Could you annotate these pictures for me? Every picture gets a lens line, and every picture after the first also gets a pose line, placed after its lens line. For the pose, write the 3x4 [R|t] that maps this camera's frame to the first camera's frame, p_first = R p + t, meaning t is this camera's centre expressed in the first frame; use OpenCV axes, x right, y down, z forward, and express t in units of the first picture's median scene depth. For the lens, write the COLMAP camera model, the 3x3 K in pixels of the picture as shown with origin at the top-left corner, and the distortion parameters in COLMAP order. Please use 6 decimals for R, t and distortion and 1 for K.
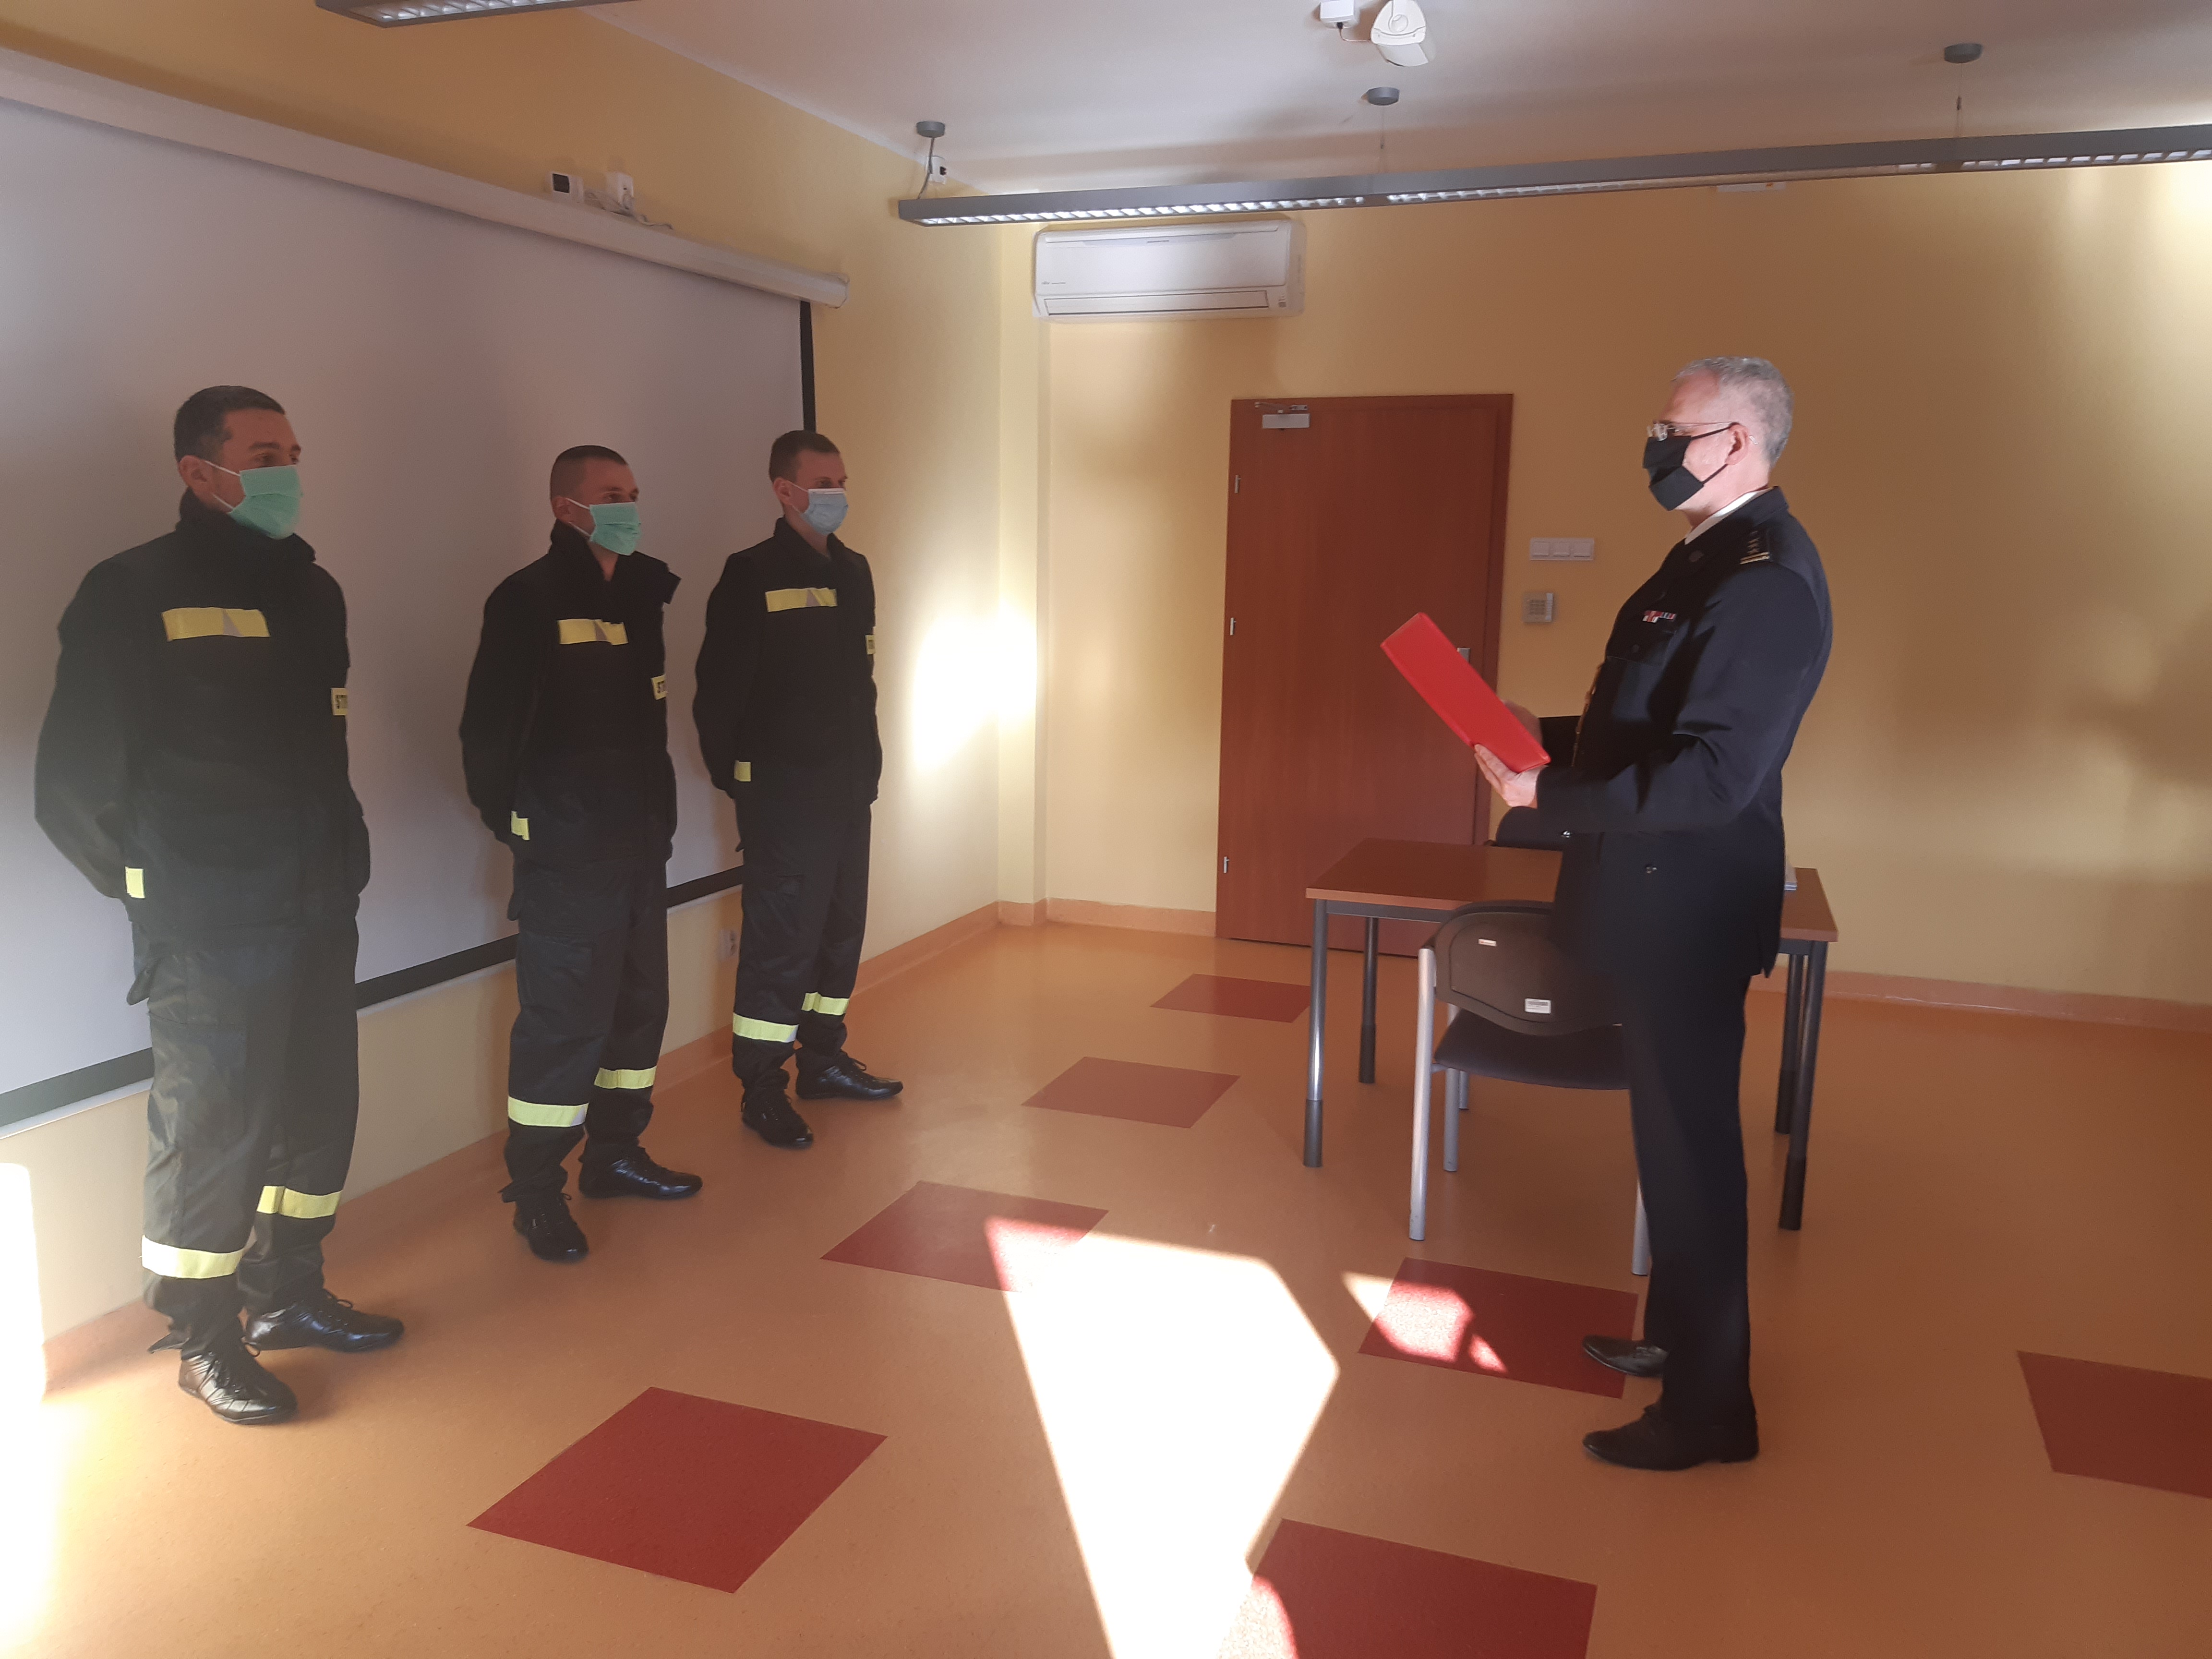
lens RADIAL K [[1829.7, 0, 1090.2], [0, 1829.7, 850.6], [0, 0, 1]] dist [0.007391, 0.008539]
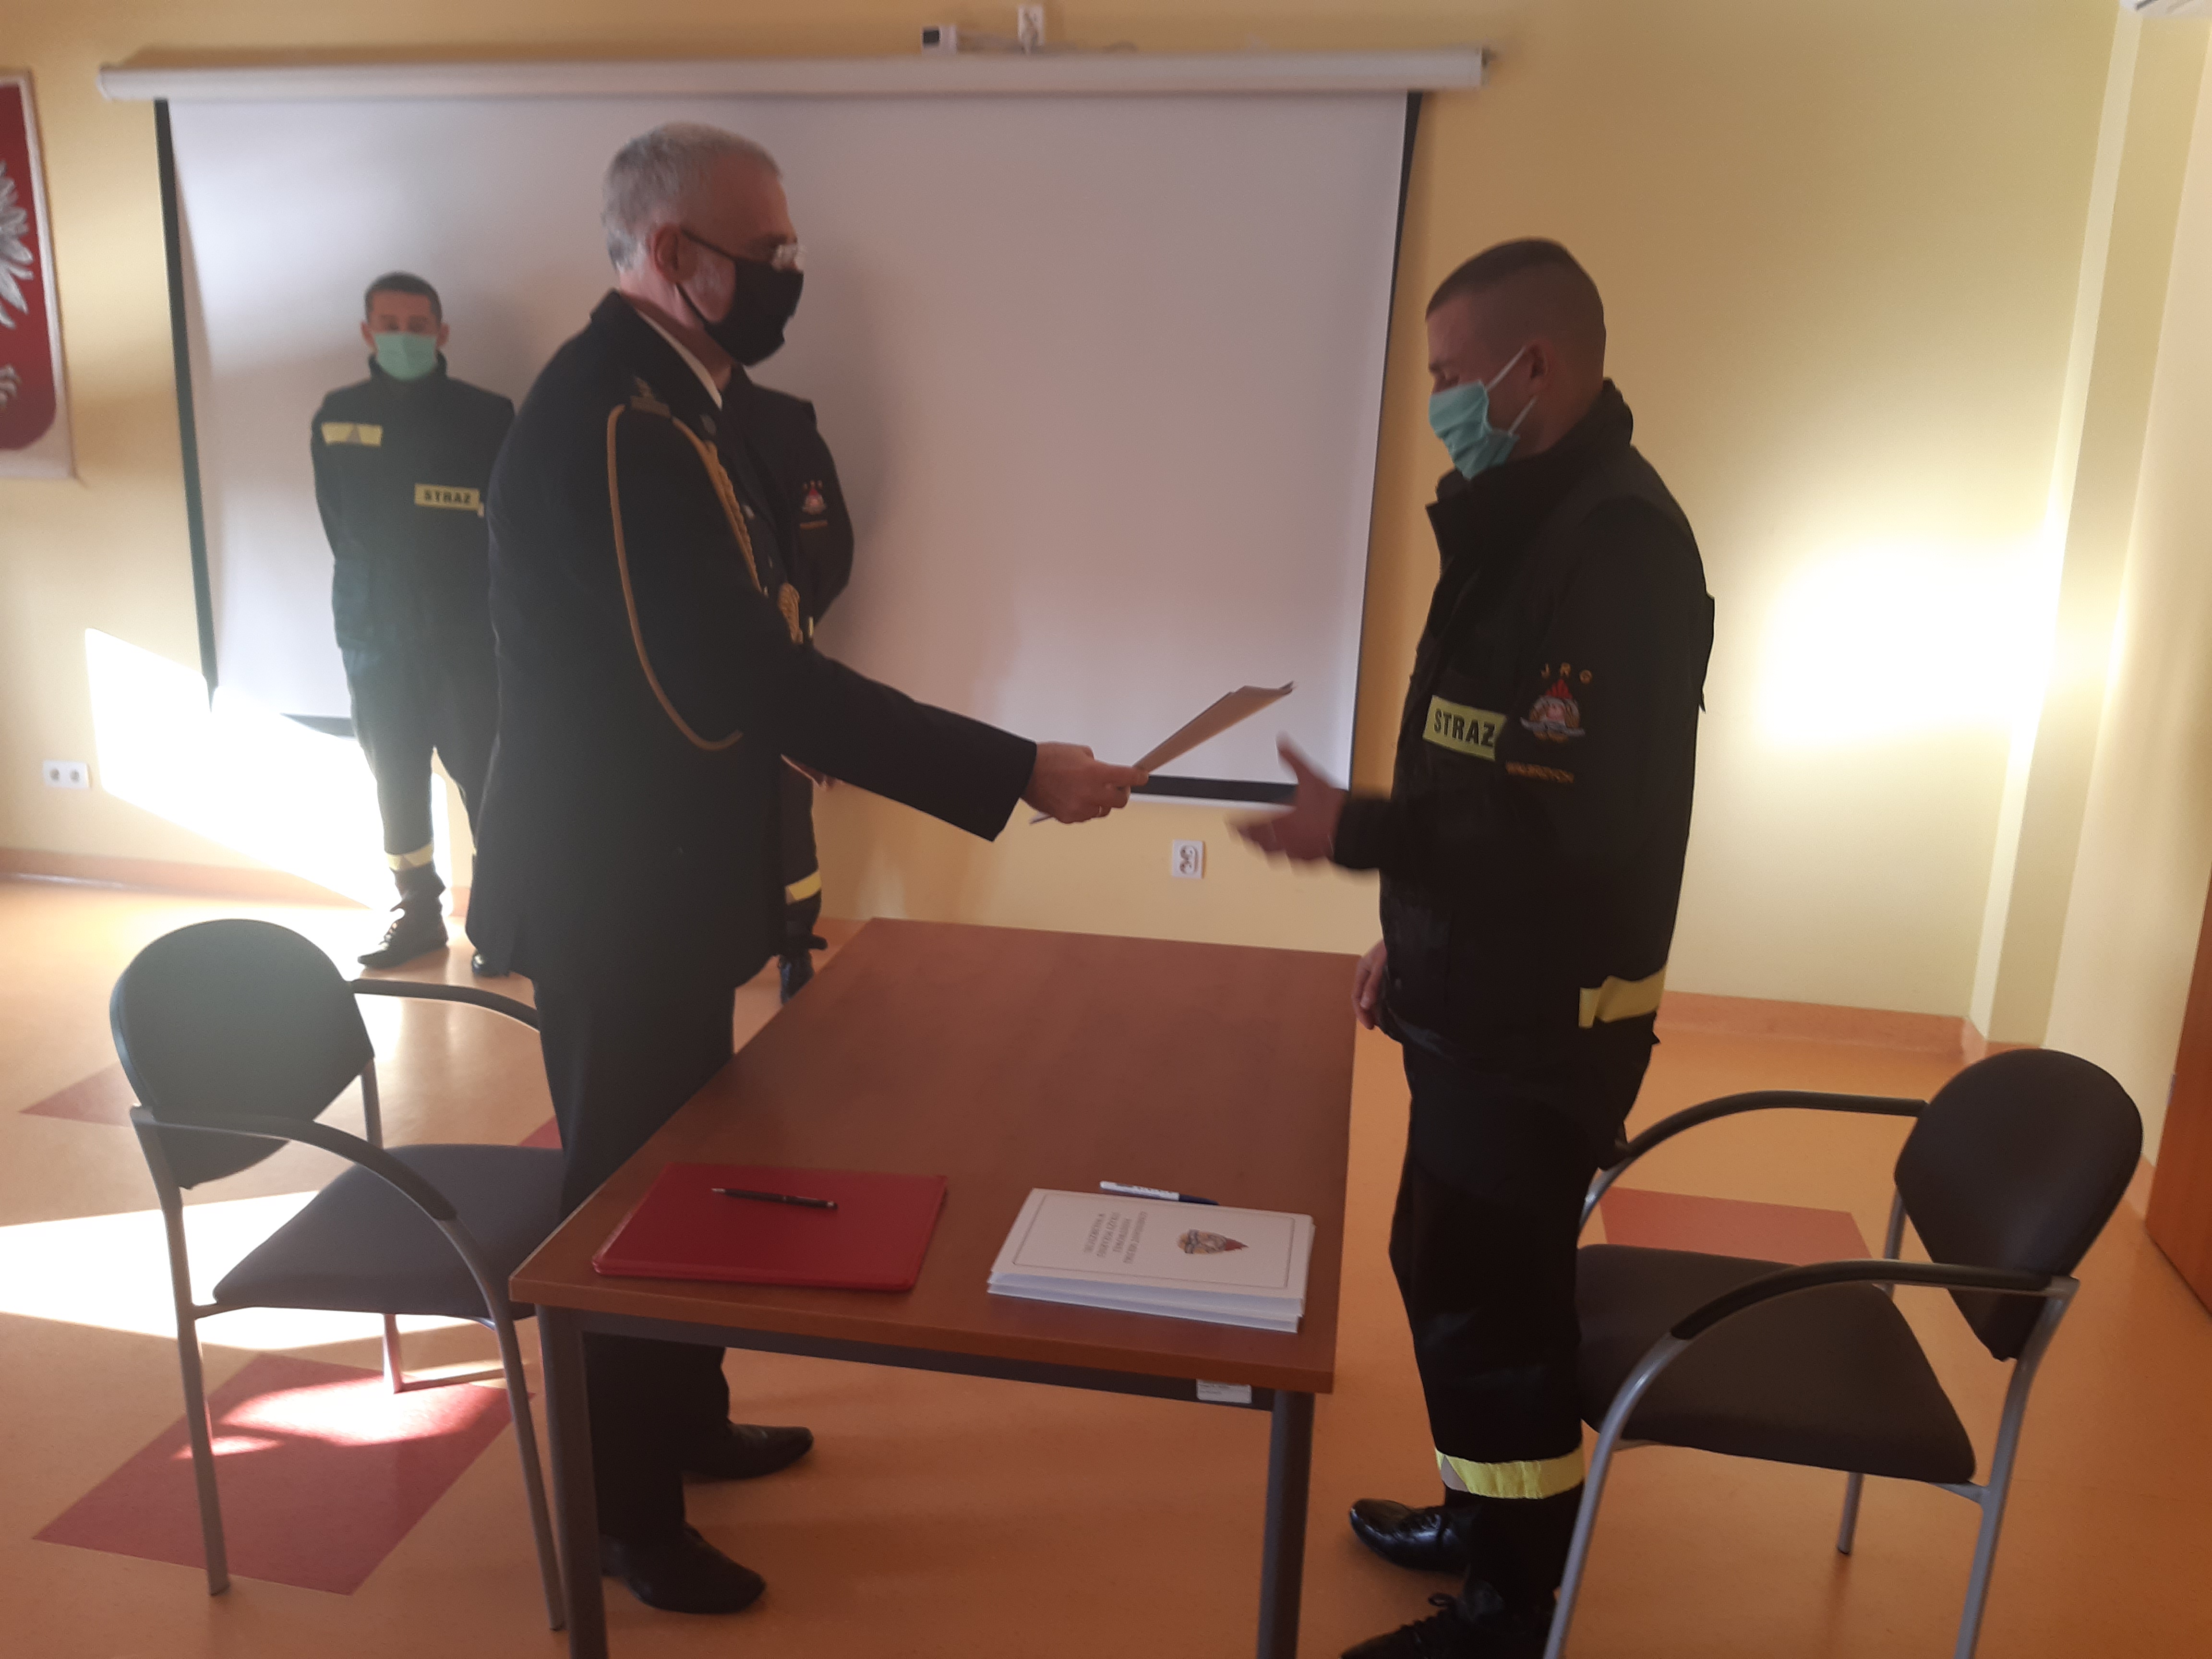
lens RADIAL K [[1829.7, 0, 1090.2], [0, 1829.7, 850.6], [0, 0, 1]] dist [0.007391, 0.008539]
pose [[0.129526, 0.218934, -0.967105, 0.785646], [-0.190591, 0.962631, 0.192395, -0.146054], [0.973087, 0.159402, 0.166412, 0.988721]]
